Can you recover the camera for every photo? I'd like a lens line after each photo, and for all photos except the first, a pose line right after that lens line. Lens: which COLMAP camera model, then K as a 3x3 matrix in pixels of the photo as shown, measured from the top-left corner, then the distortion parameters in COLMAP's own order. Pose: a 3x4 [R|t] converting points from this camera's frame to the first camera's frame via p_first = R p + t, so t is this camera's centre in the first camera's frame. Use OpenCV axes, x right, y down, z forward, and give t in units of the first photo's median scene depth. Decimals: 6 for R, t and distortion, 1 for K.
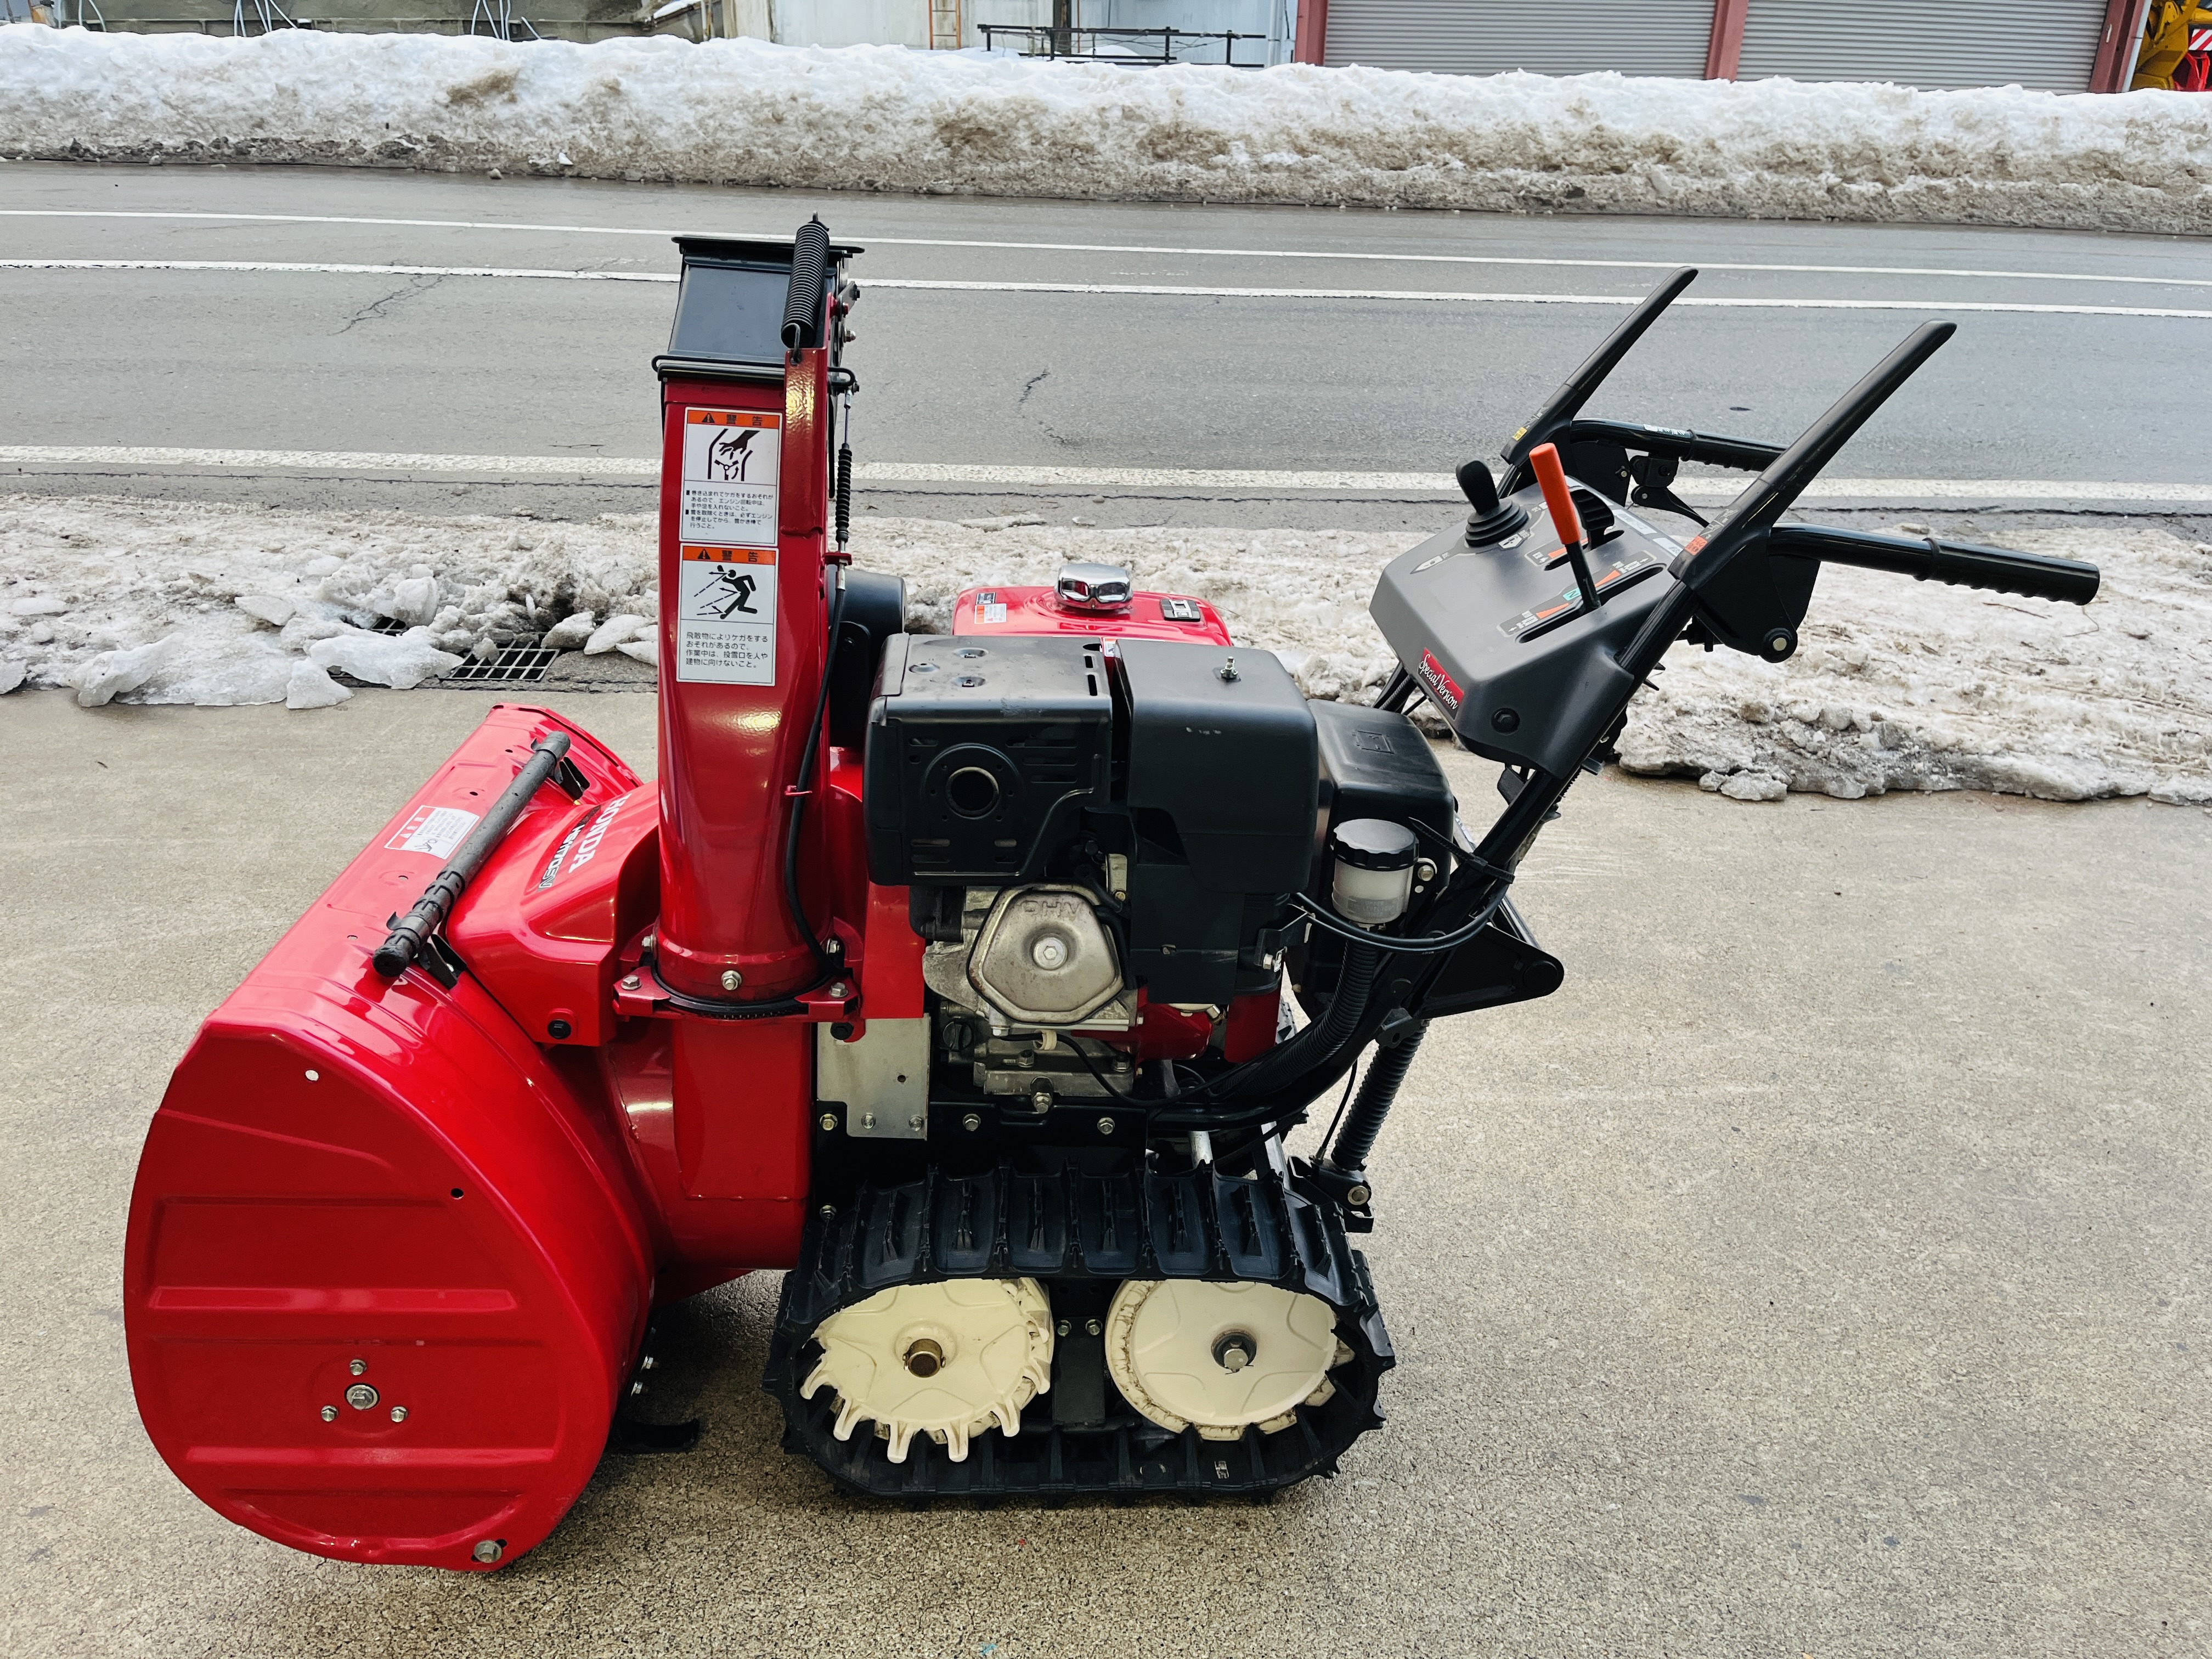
lens RADIAL K [[1677.4, 0, 1120.7], [0, 1677.4, 826.1], [0, 0, 1]] dist [0.057954, -0.075876]
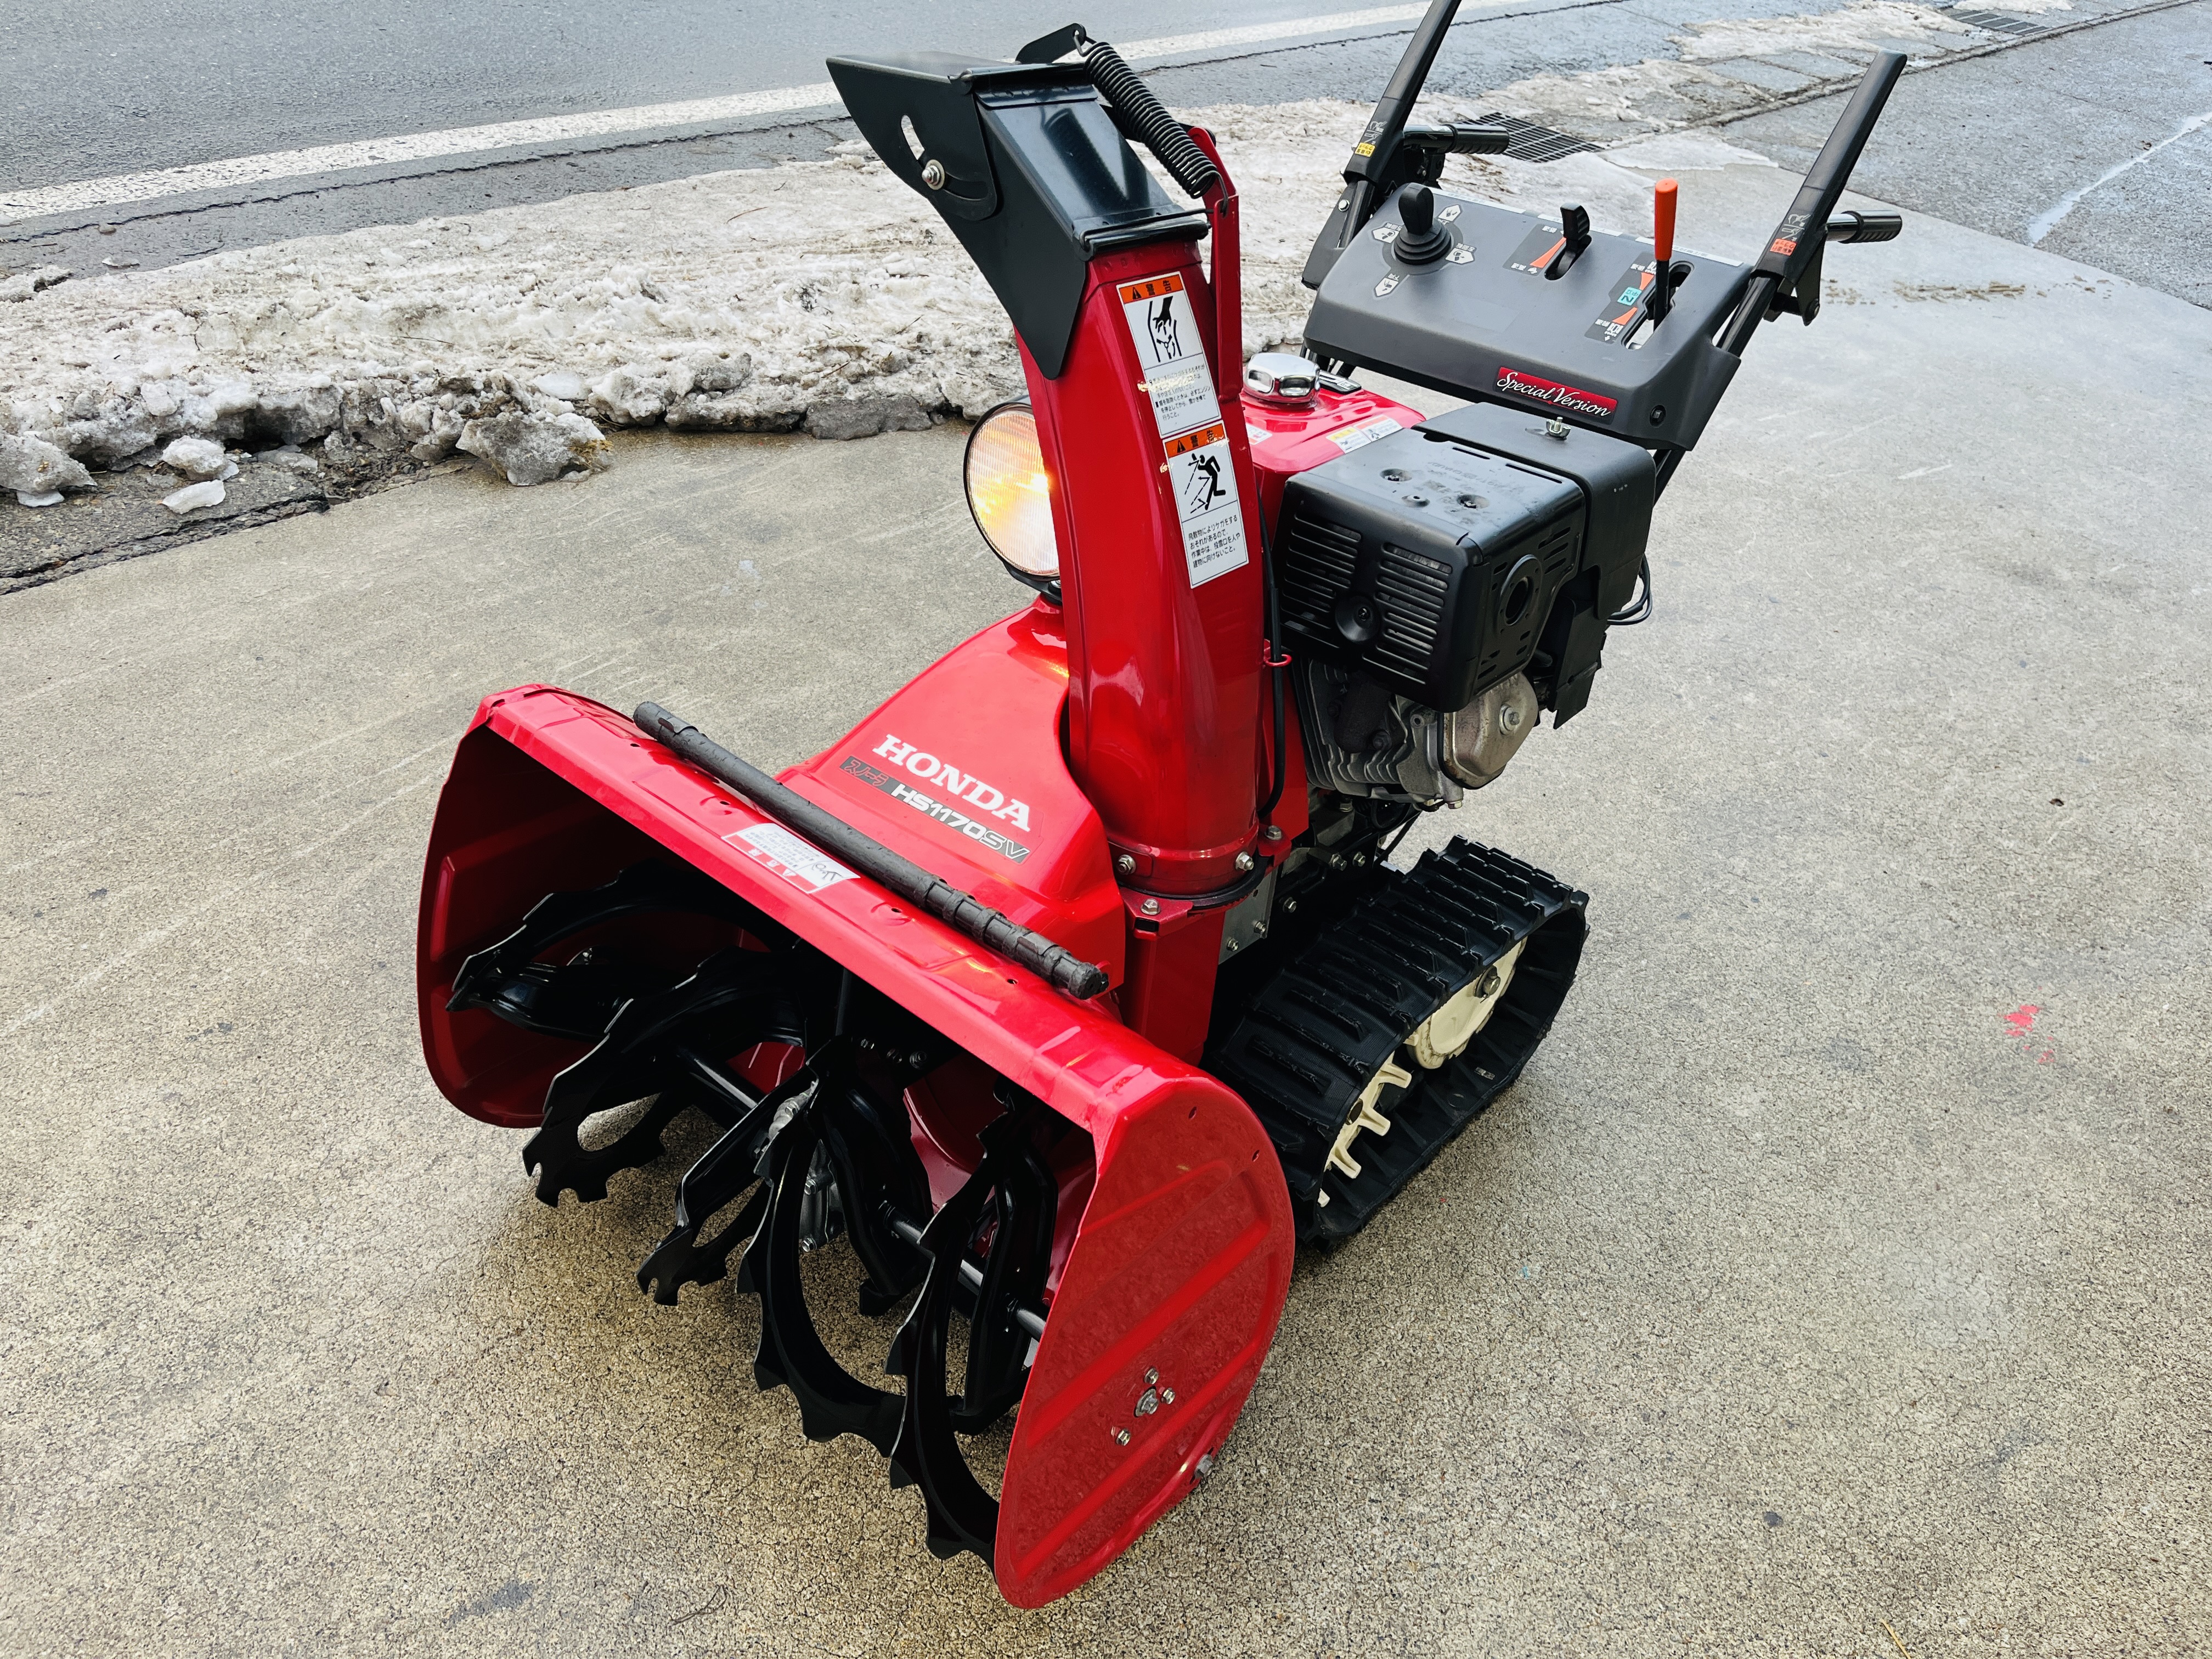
lens RADIAL K [[1677.4, 0, 1107.3], [0, 1677.4, 827.9], [0, 0, 1]] dist [0.057954, -0.075876]
pose [[0.697182, -0.386866, 0.603549, -0.662939], [0.235472, 0.918761, 0.316909, -0.196887], [-0.677119, -0.078824, 0.731640, 0.246315]]
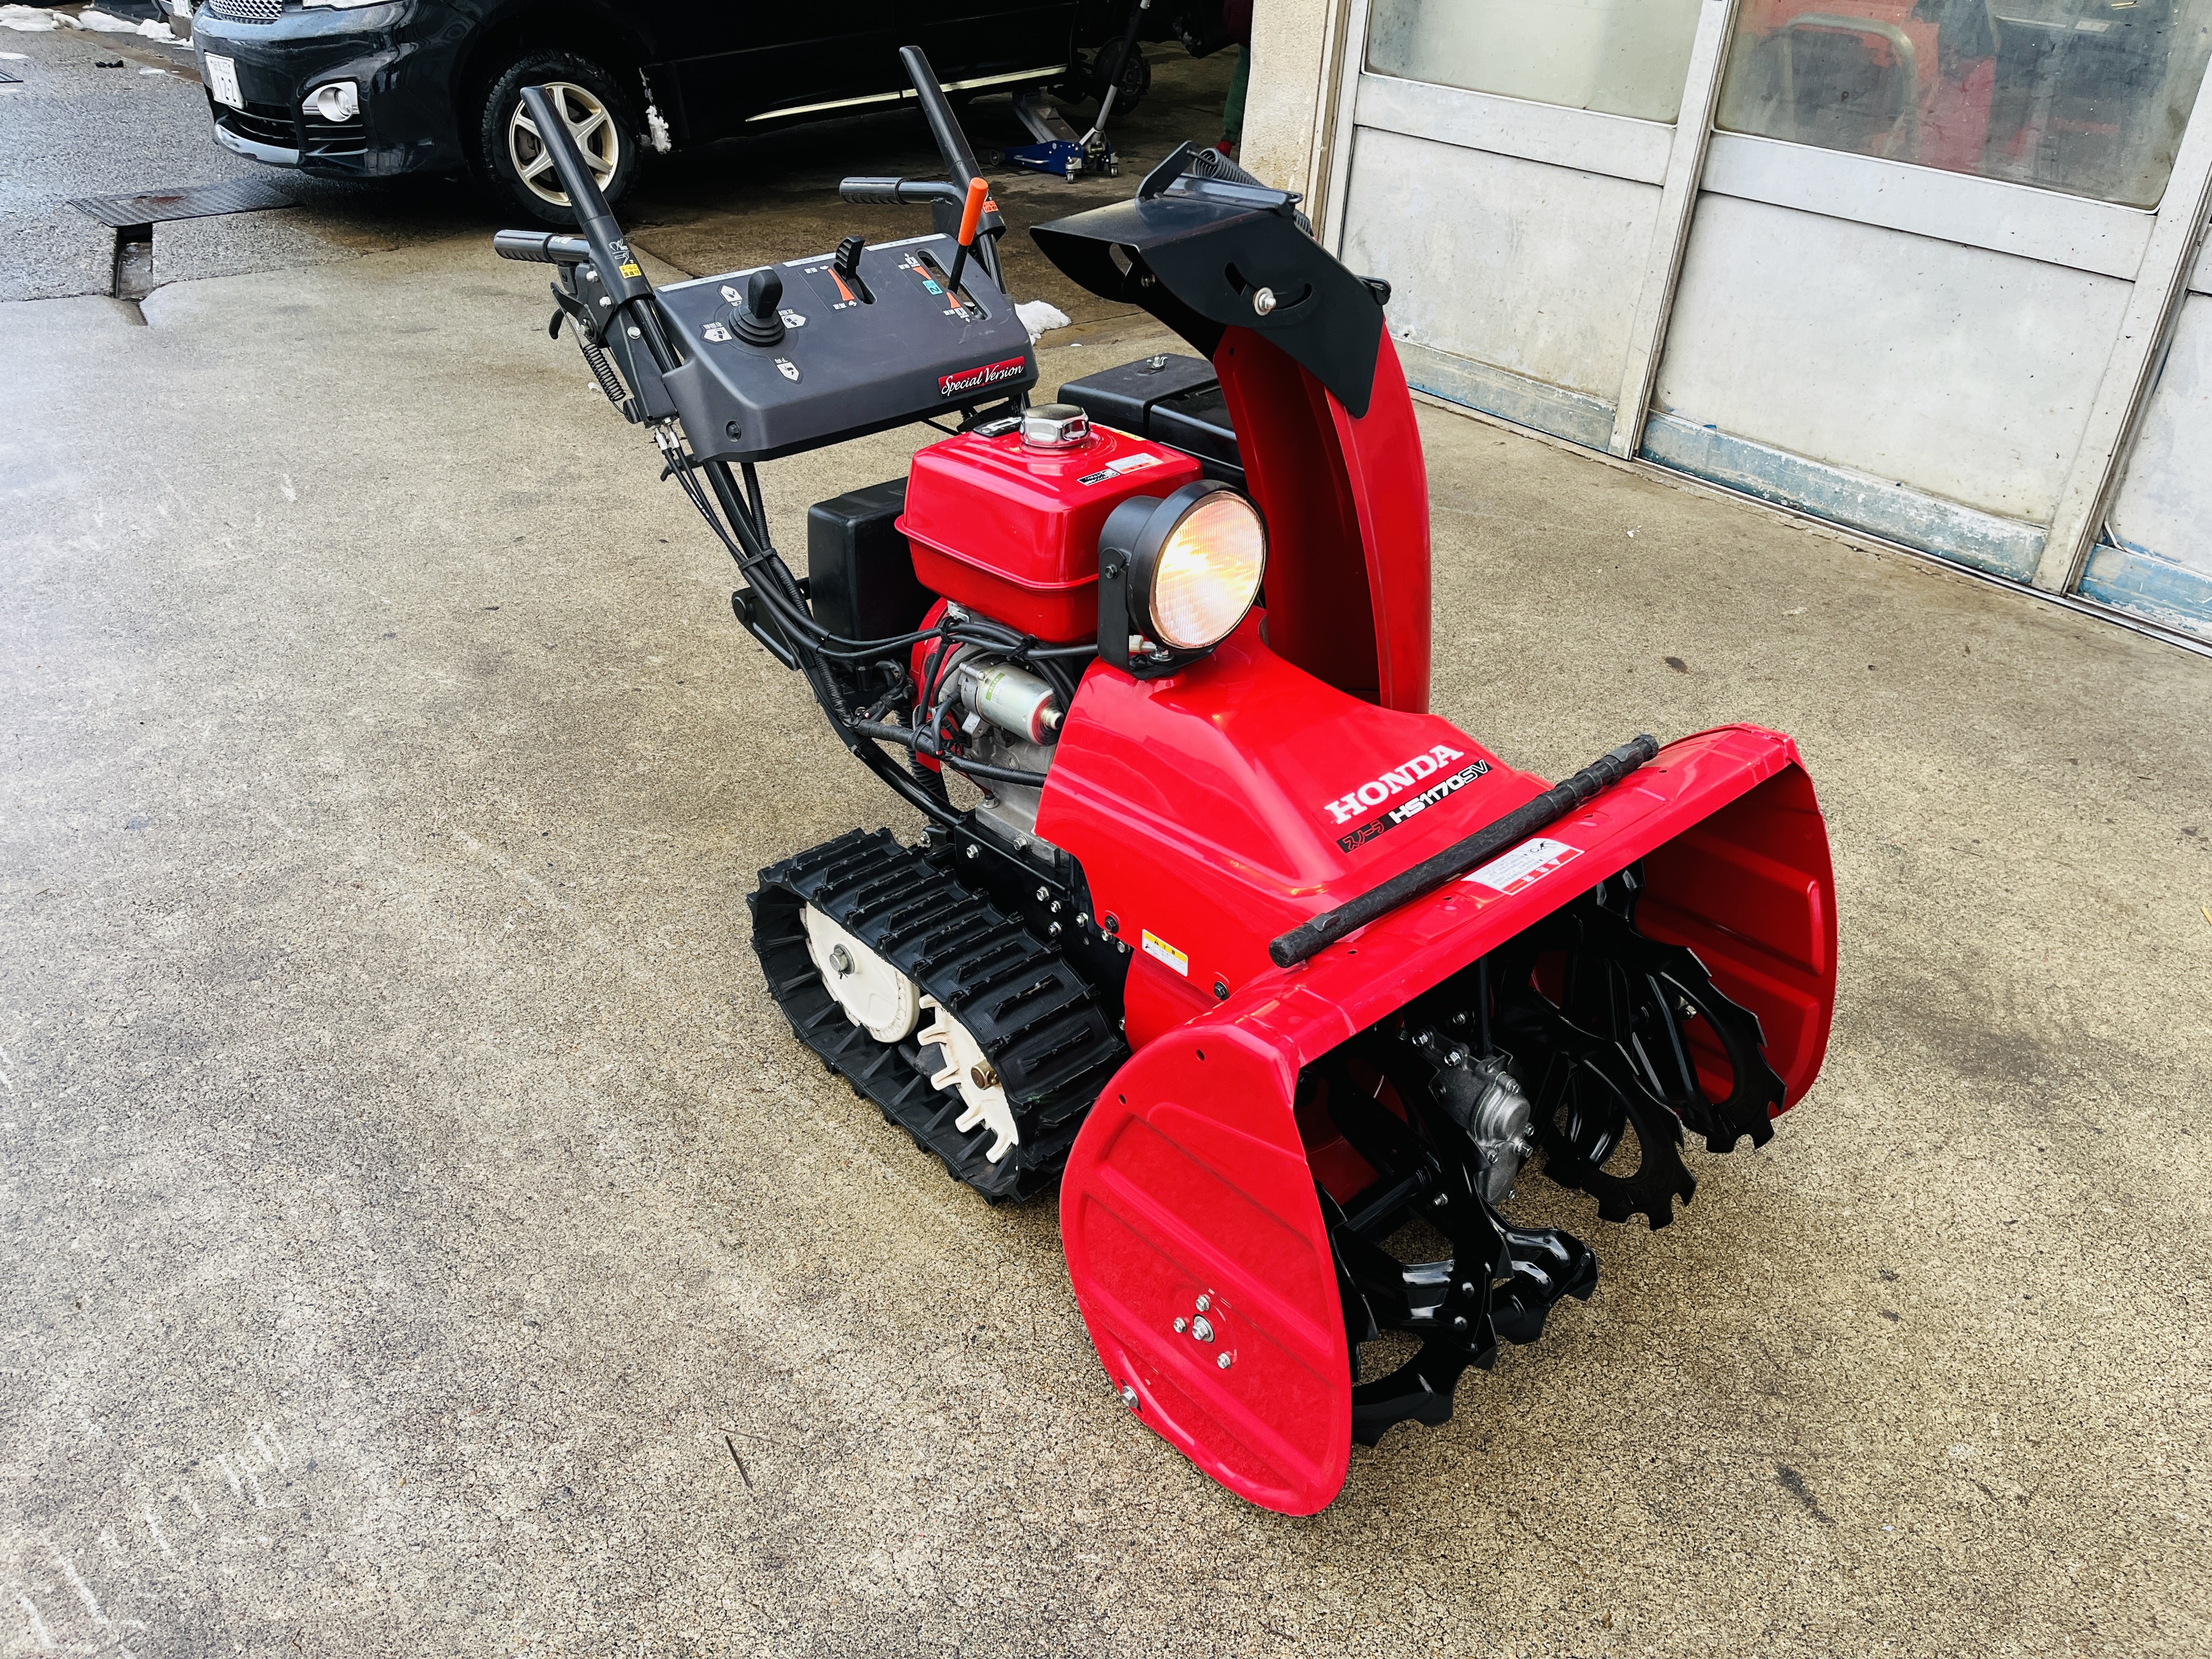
lens RADIAL K [[1677.4, 0, 1112.1], [0, 1677.4, 835.9], [0, 0, 1]] dist [0.057954, -0.075876]
pose [[-0.625058, -0.441134, 0.643975, -0.718345], [0.280663, 0.642812, 0.712756, -0.615159], [-0.728375, 0.626254, -0.277985, 1.185561]]
